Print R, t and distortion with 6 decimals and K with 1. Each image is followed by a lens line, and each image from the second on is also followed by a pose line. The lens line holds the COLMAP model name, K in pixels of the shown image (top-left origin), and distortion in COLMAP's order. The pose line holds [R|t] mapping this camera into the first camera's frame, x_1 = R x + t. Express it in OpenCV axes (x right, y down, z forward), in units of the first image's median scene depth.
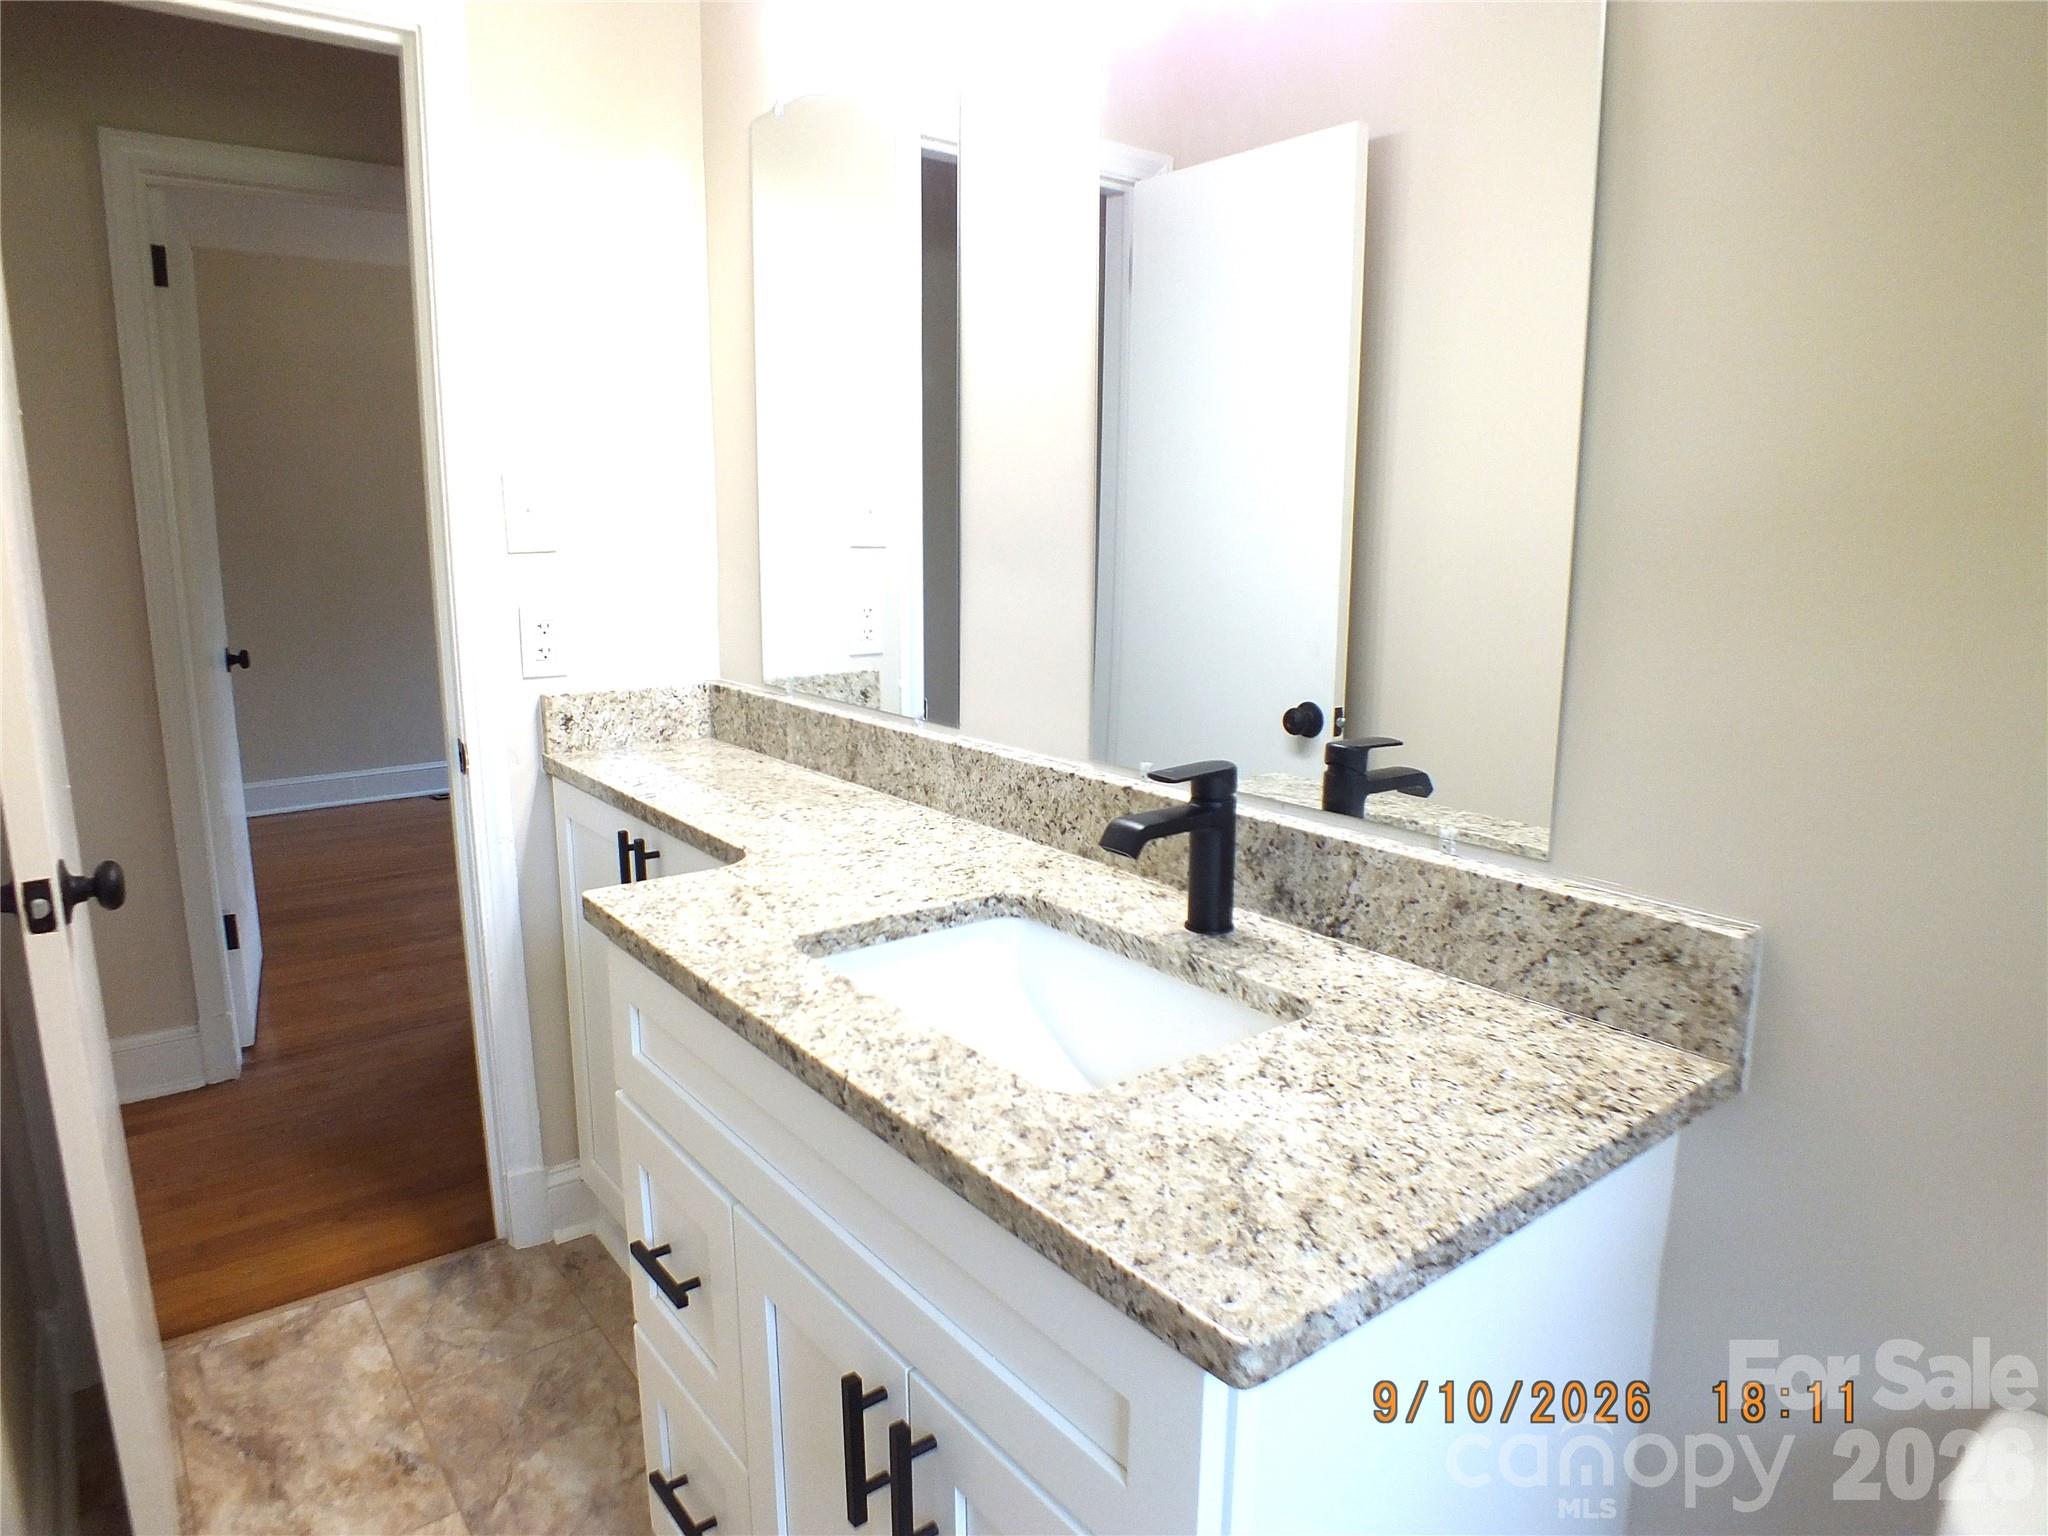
lens RADIAL K [[1328.2, 0, 1019.6], [0, 1328.2, 772.0], [0, 0, 1]] dist [-0.002482, -0.000083]
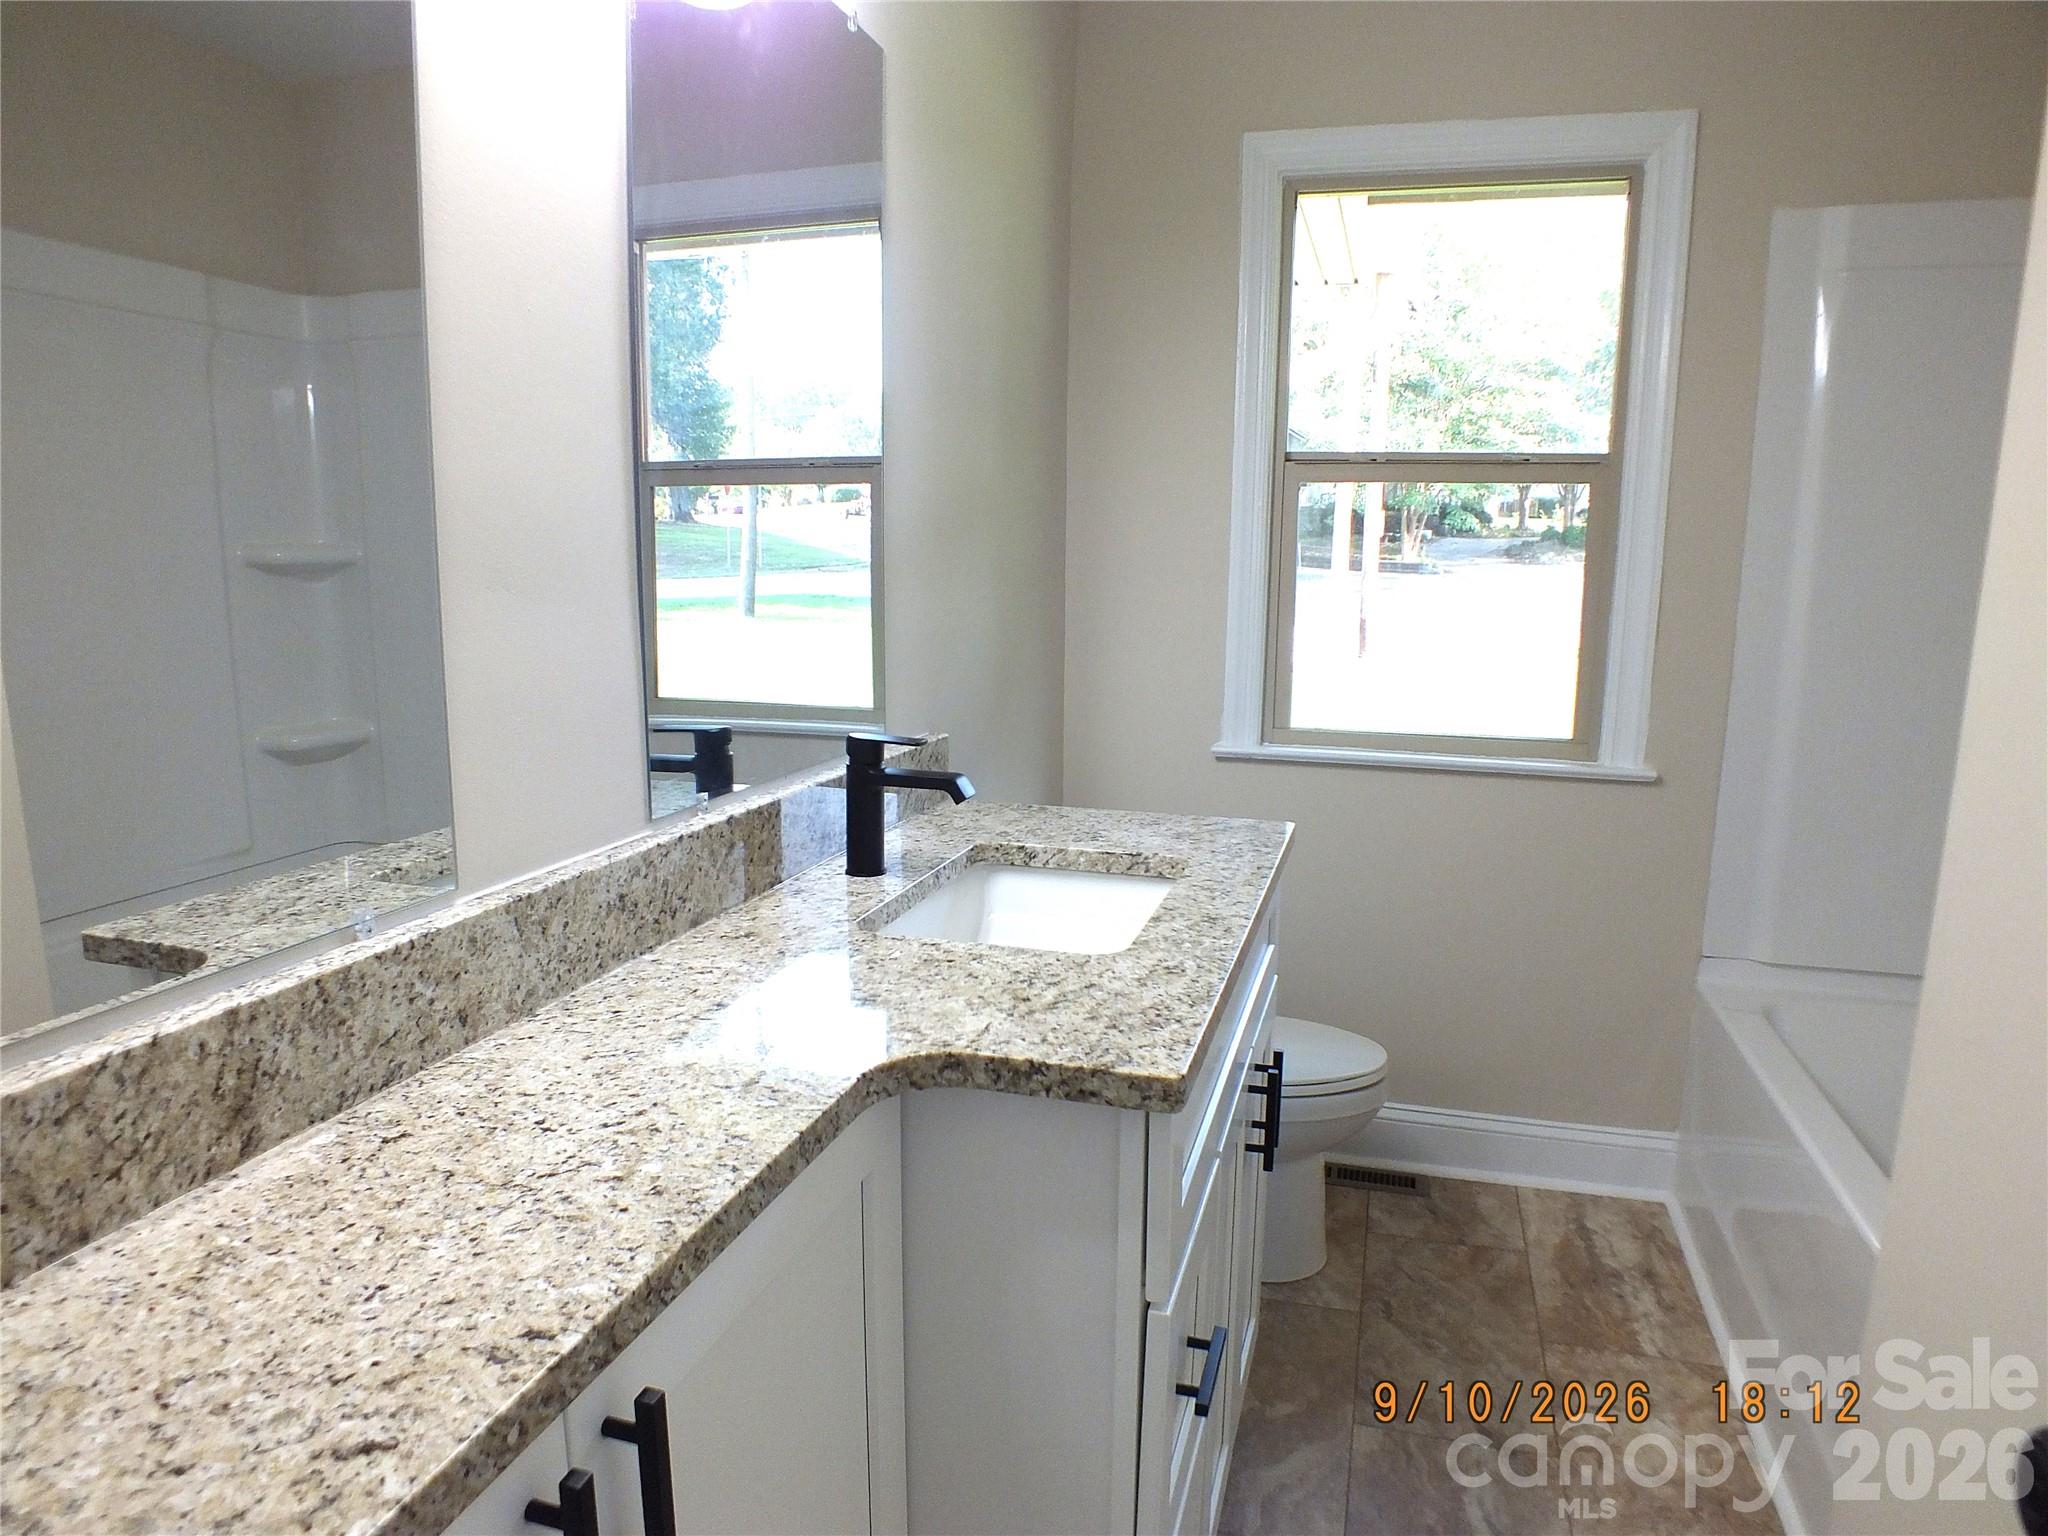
lens RADIAL K [[1282.6, 0, 1020.8], [0, 1282.6, 766.4], [0, 0, 1]] dist [-0.007651, -0.001135]
pose [[-0.595589, -0.139576, 0.791070, -0.664729], [0.142795, 0.950708, 0.275251, -0.214646], [-0.790496, 0.276897, -0.546301, 1.177409]]
